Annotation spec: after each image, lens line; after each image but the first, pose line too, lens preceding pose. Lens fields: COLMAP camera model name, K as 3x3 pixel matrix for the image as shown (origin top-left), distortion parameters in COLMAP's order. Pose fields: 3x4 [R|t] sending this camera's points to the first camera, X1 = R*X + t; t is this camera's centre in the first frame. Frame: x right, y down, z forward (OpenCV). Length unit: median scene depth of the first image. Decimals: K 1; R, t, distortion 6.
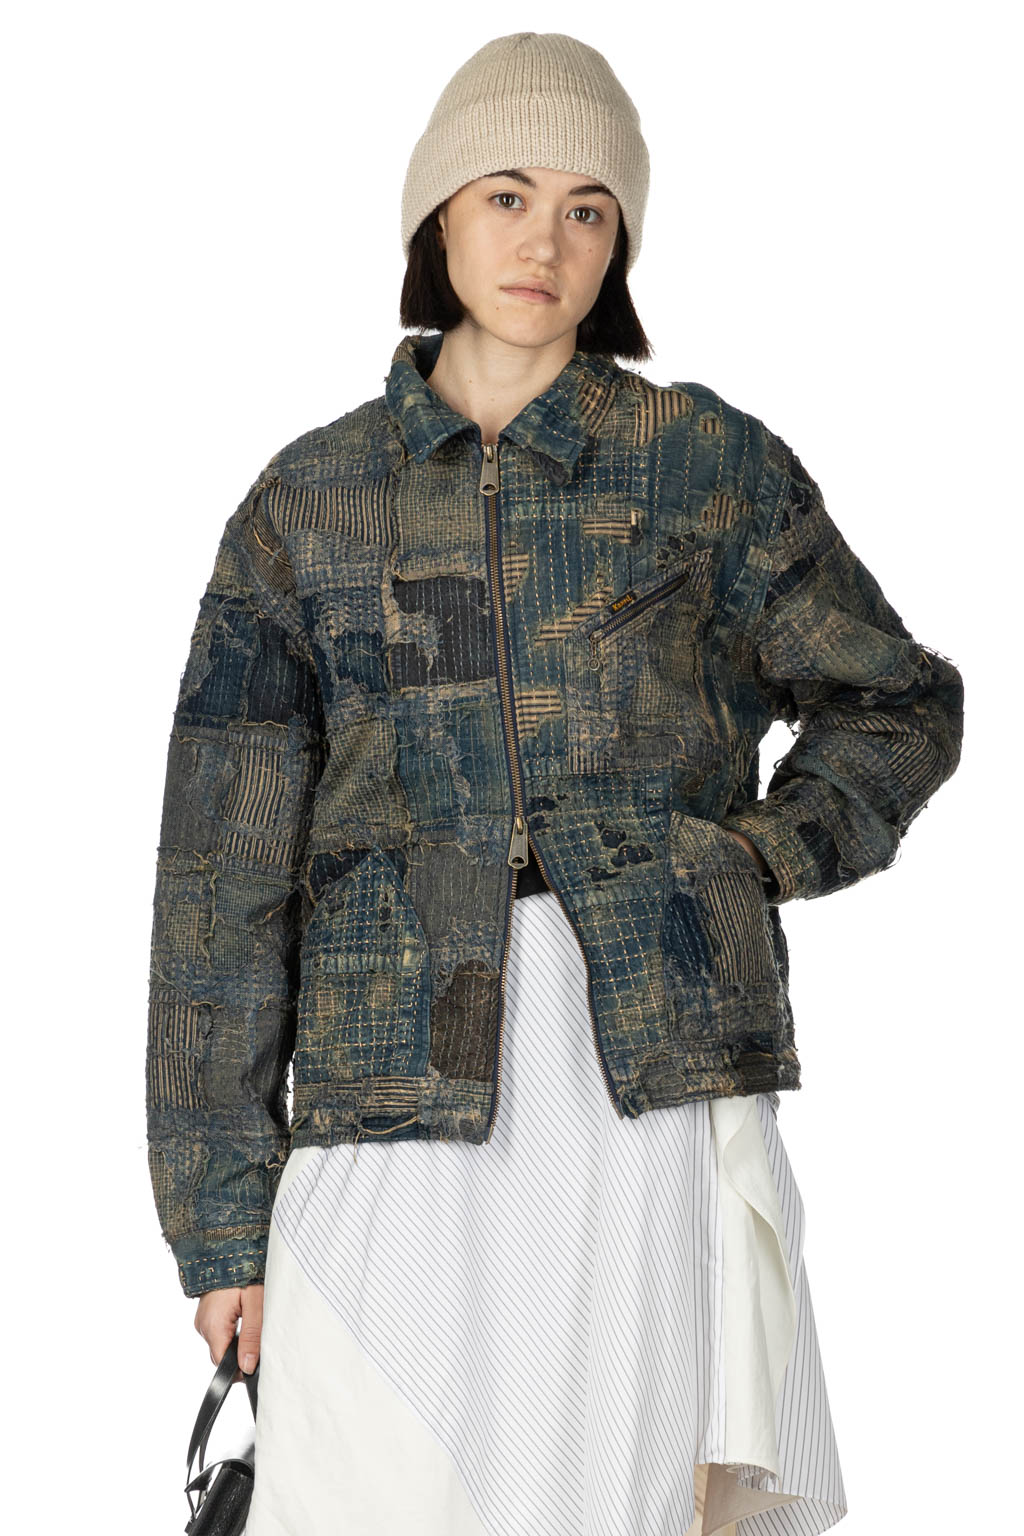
lens RADIAL K [[4706.8, 0, 512.5], [0, 4706.8, 770.7], [0, 0, 1]] dist [0.518072, 0.000000]
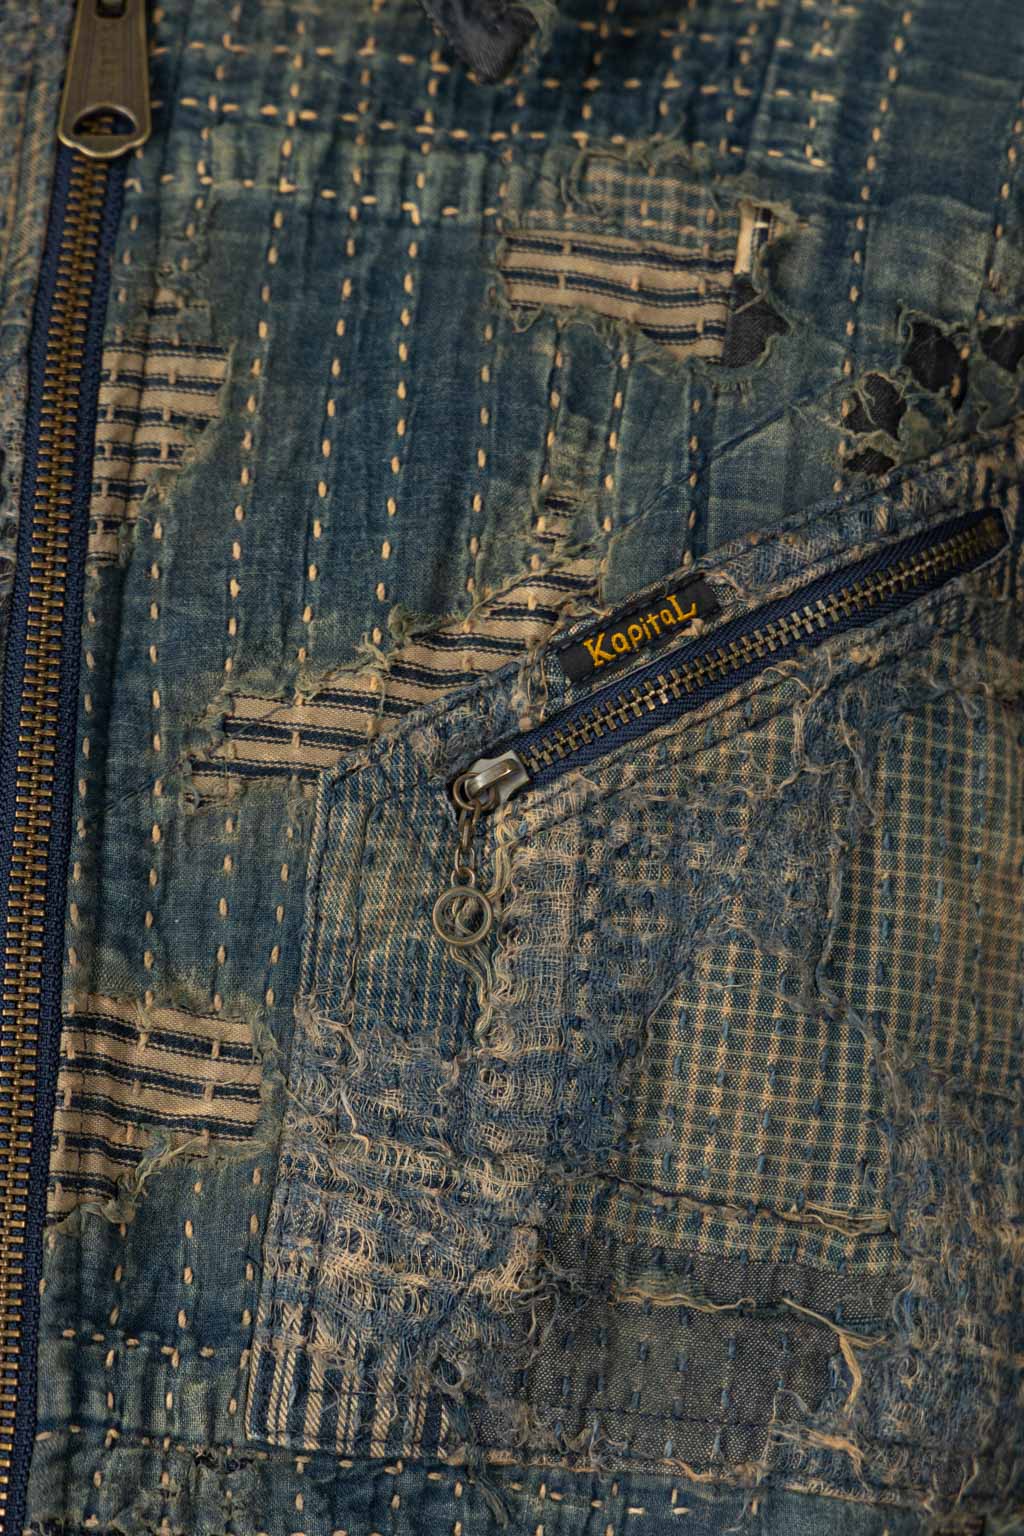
lens RADIAL K [[4706.8, 0, 514.3], [0, 4706.8, 771.8], [0, 0, 1]] dist [0.518072, 0.000000]
pose [[0.988932, 0.148206, -0.007004, 0.020266], [-0.148296, 0.985807, -0.078692, -0.012934], [-0.004758, 0.078860, 0.996874, 0.791665]]
